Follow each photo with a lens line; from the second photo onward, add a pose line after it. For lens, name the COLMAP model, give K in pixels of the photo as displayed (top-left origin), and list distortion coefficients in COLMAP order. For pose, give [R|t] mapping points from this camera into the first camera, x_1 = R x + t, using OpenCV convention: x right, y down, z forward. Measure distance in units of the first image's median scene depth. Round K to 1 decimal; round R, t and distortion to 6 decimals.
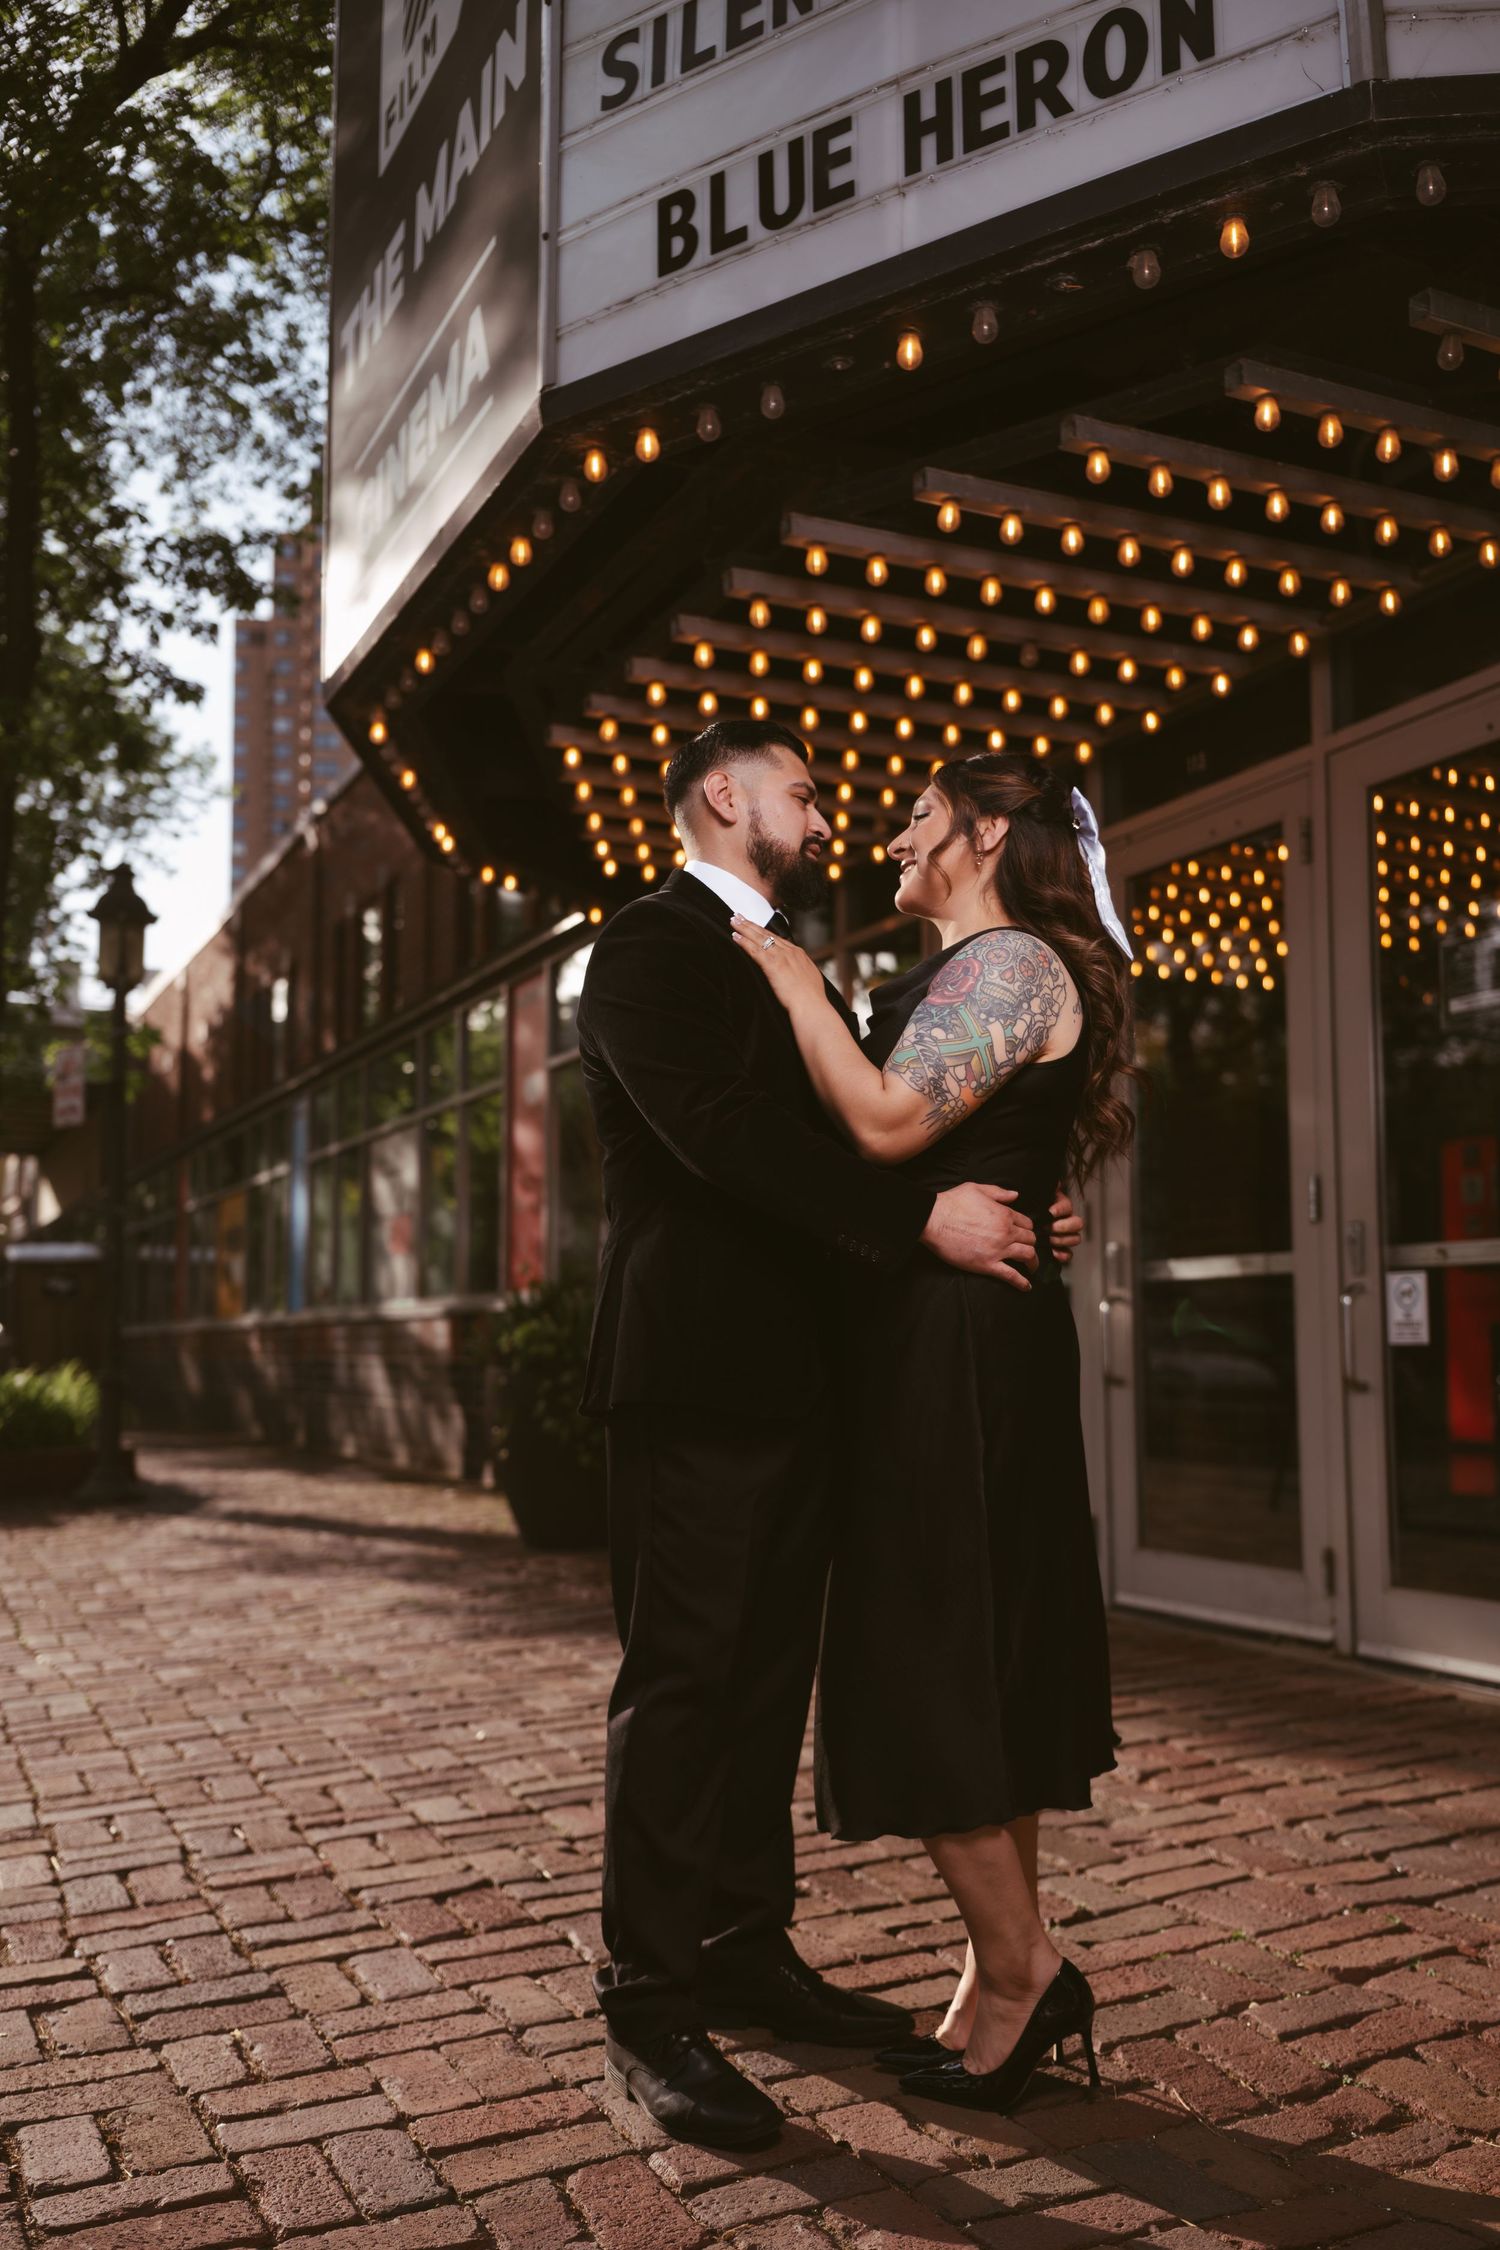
lens RADIAL K [[1875.0, 0, 741.7], [0, 1875.0, 1162.2], [0, 0, 1]] dist [0.133736, -0.270943]
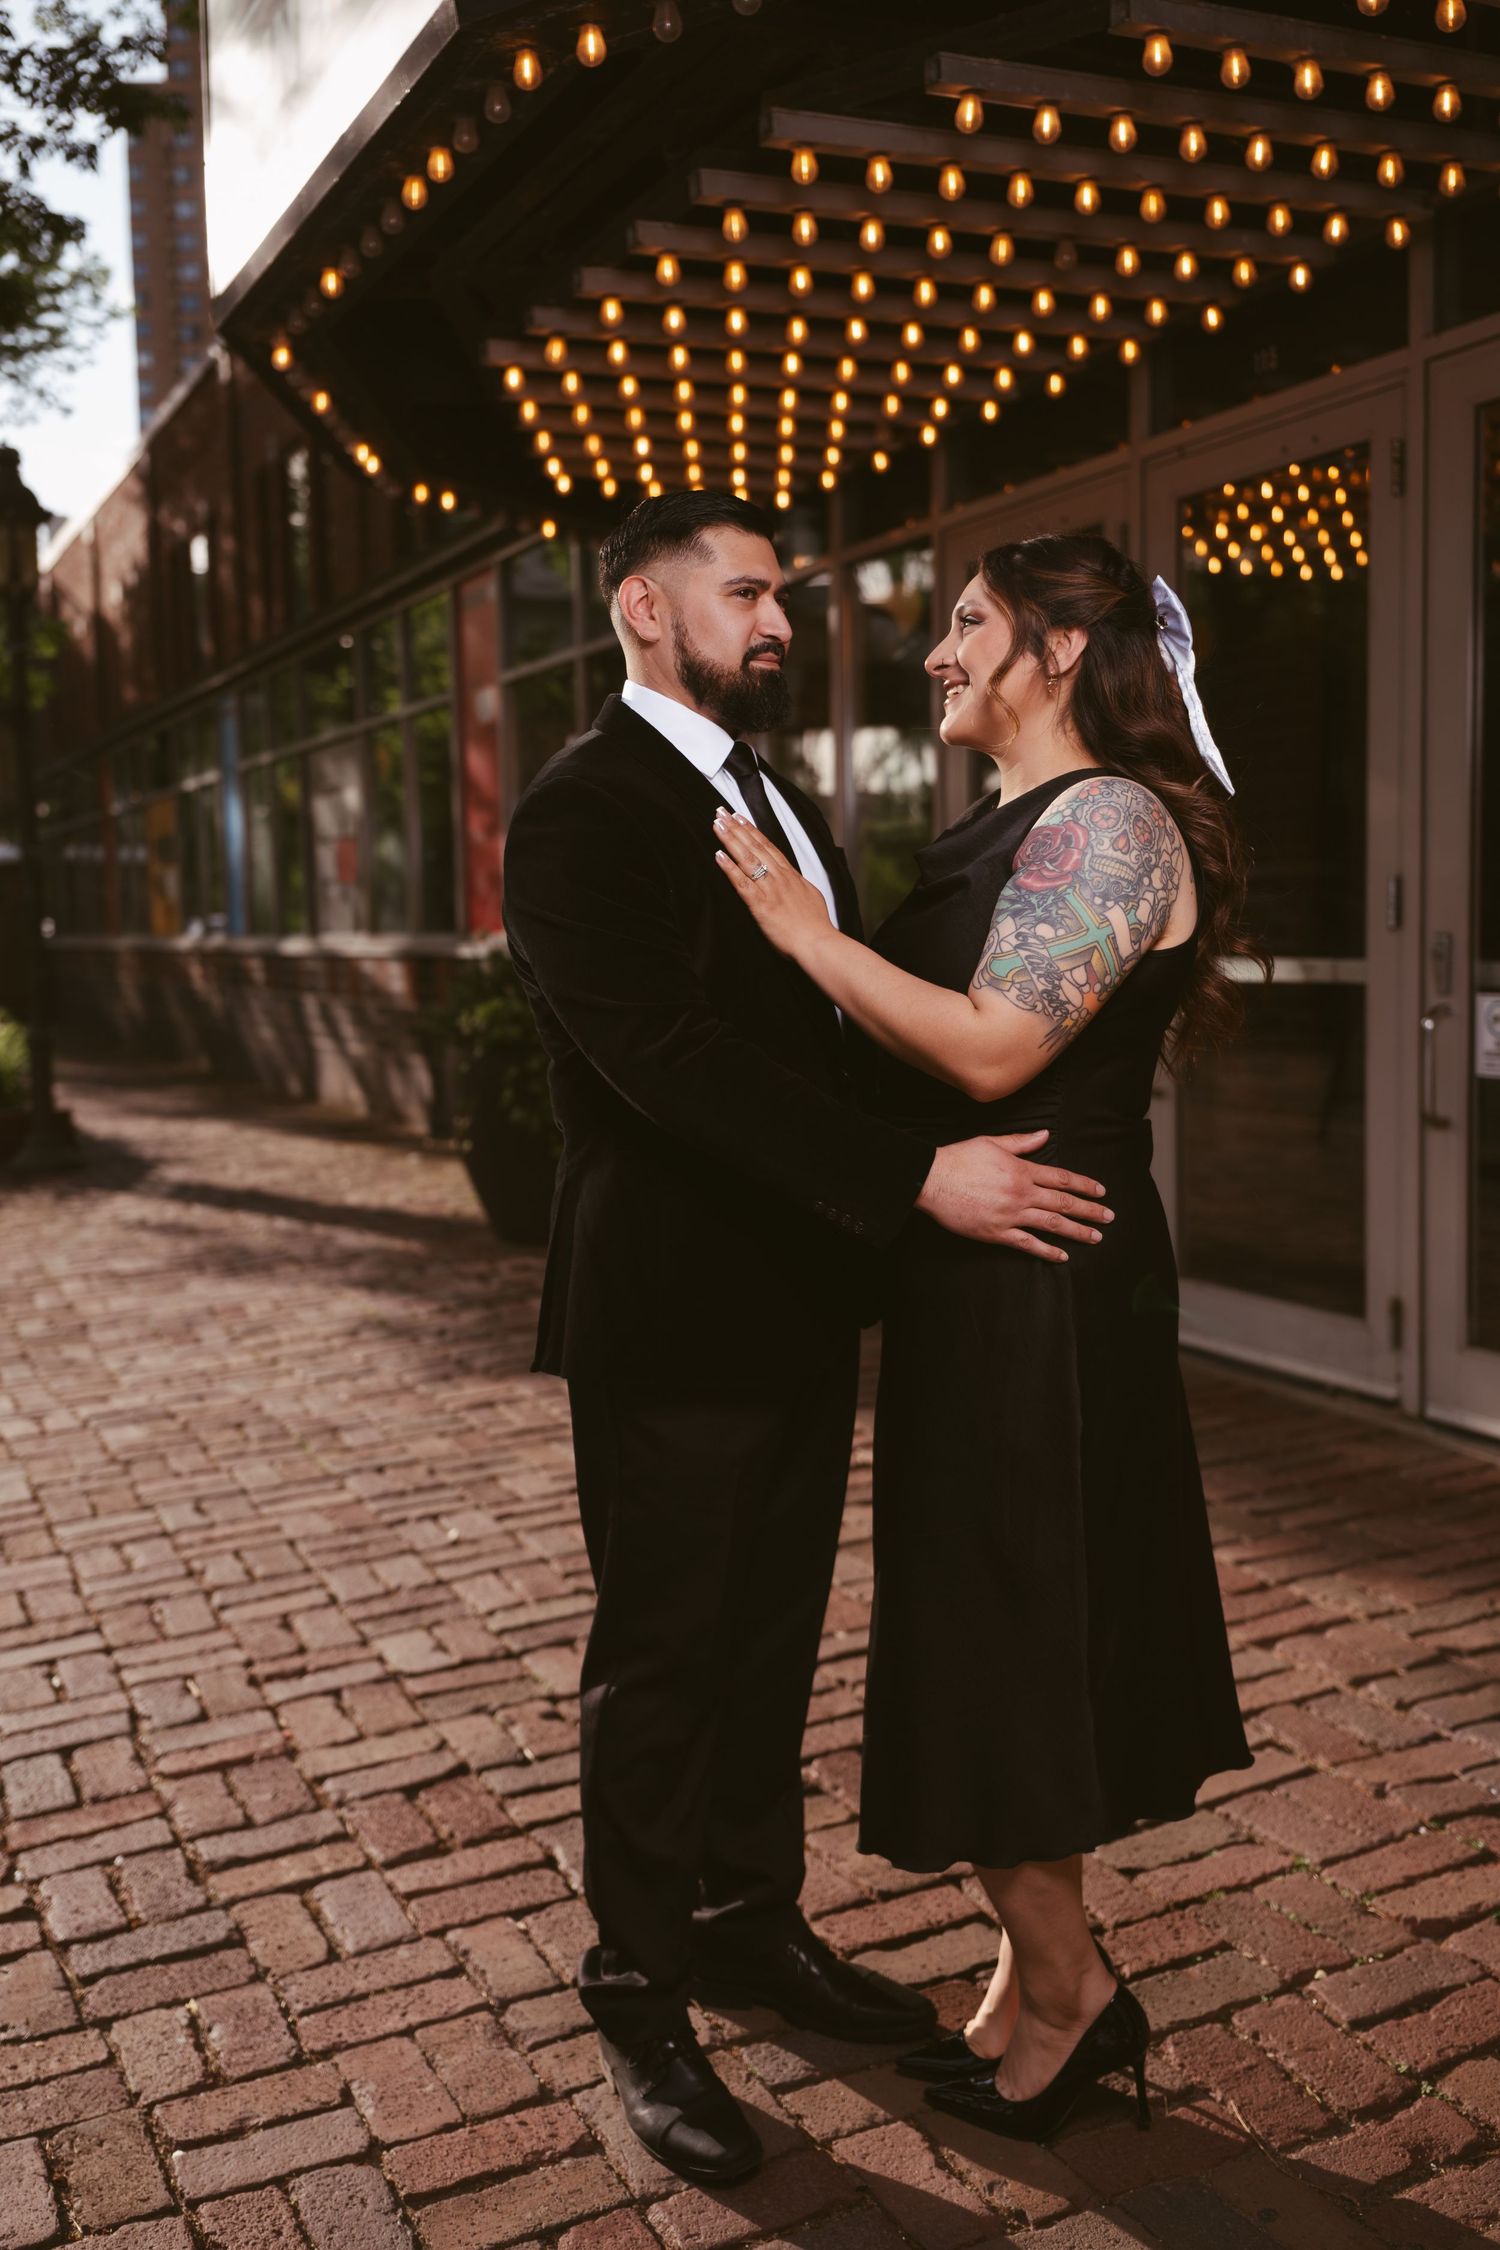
lens RADIAL K [[2056.7, 0, 664.9], [0, 2056.7, 1054.1], [0, 0, 1]] dist [0.138418, -0.279483]
pose [[0.999296, -0.019819, -0.031847, 0.001061], [0.024744, 0.986385, 0.162582, -0.110660], [0.028191, -0.163256, 0.986181, 0.070299]]
